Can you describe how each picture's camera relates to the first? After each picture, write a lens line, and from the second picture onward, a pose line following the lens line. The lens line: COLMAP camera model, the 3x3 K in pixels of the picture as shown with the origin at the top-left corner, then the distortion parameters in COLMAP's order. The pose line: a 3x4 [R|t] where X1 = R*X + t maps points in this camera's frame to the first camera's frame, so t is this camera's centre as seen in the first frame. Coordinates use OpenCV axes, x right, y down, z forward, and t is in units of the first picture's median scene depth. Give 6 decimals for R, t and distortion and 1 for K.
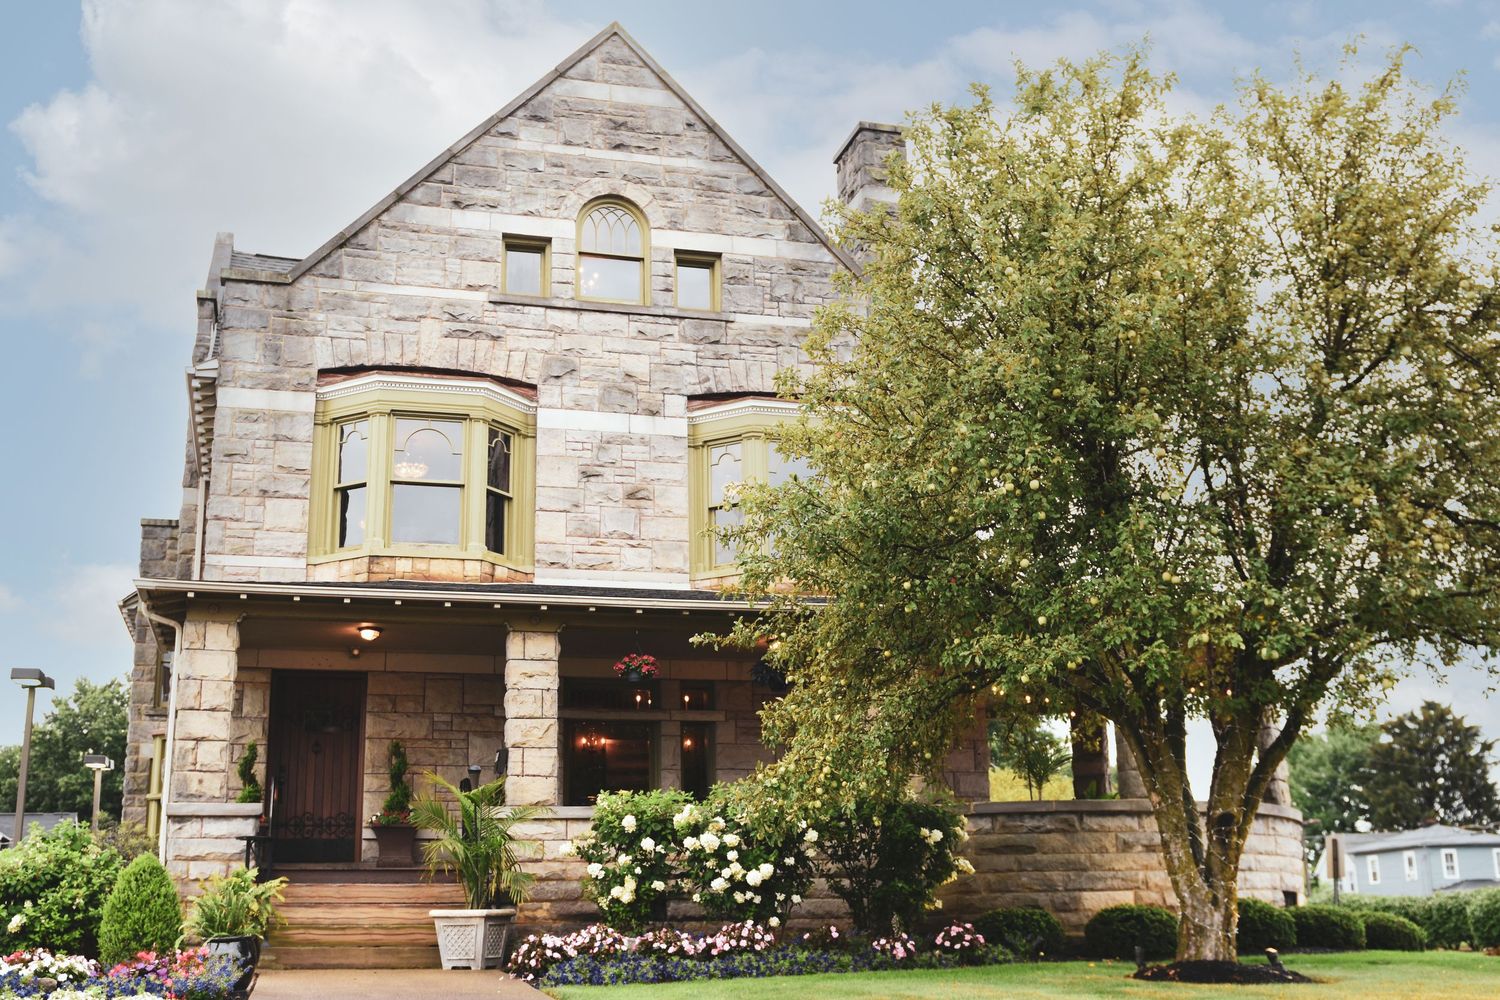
lens RADIAL K [[1612.0, 0, 750.0], [0, 1612.0, 500.0], [0, 0, 1]] dist [-0.007740, -0.005918]
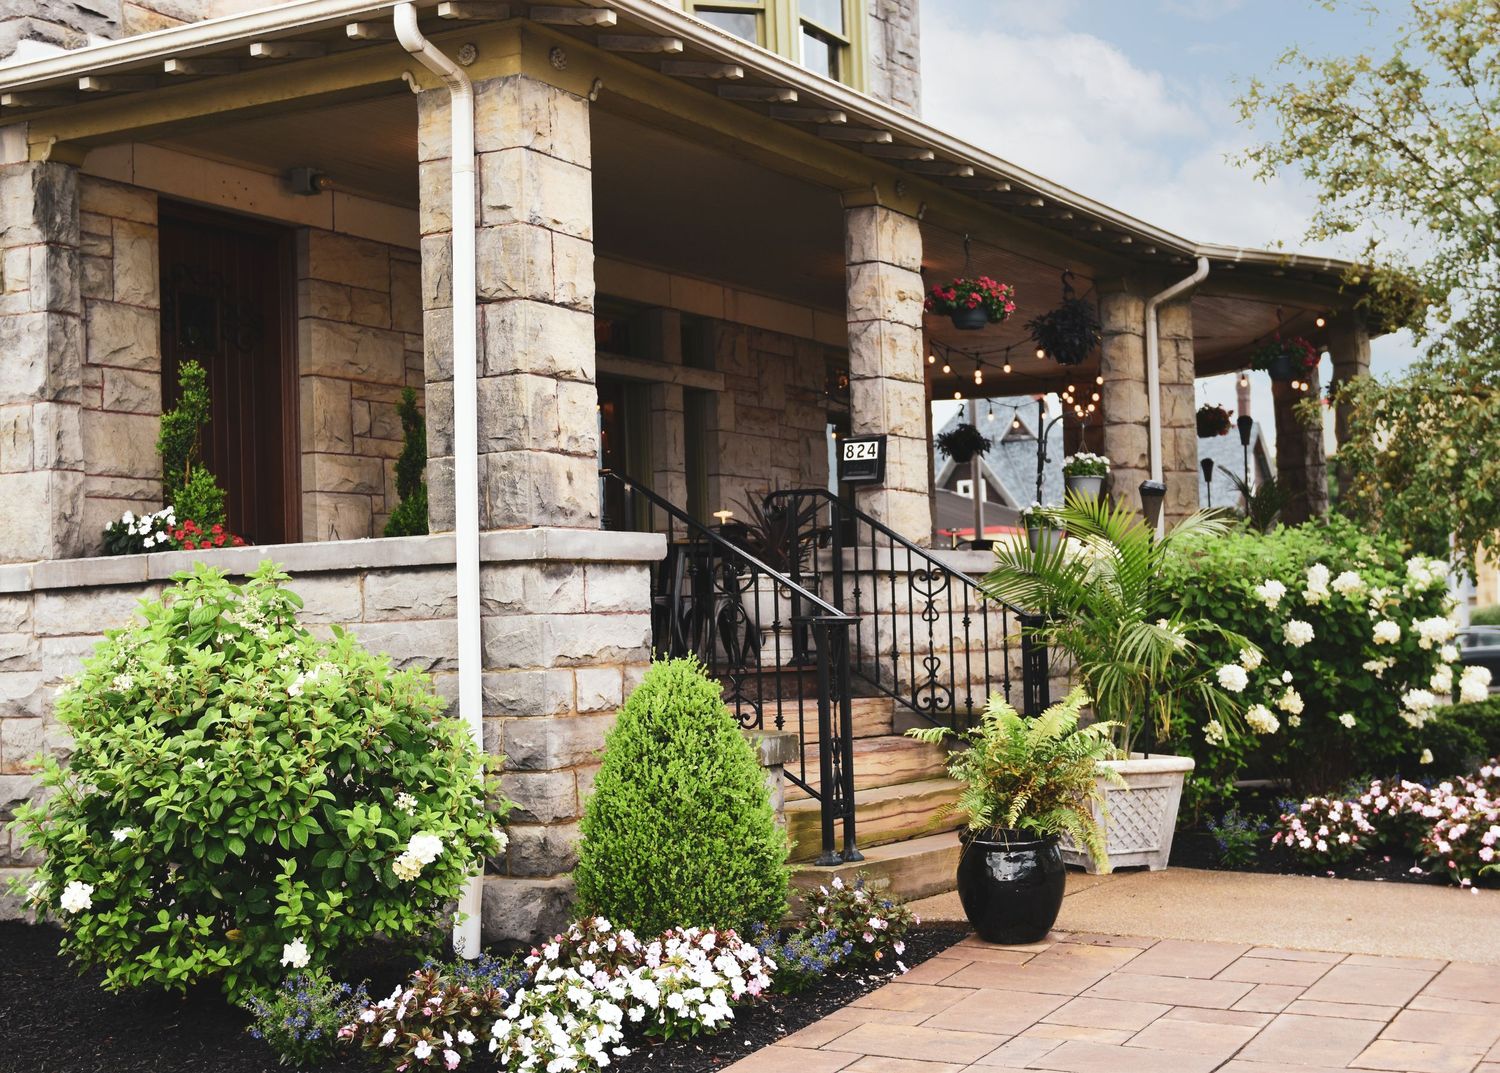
lens RADIAL K [[2115.5, 0, 750.0], [0, 2115.5, 536.5], [0, 0, 1]] dist [0.012992, 0.006348]
pose [[0.702992, 0.029103, 0.710602, -0.694990], [-0.175468, 0.975372, 0.133641, 0.109972], [-0.689212, -0.218636, 0.690786, 0.595686]]
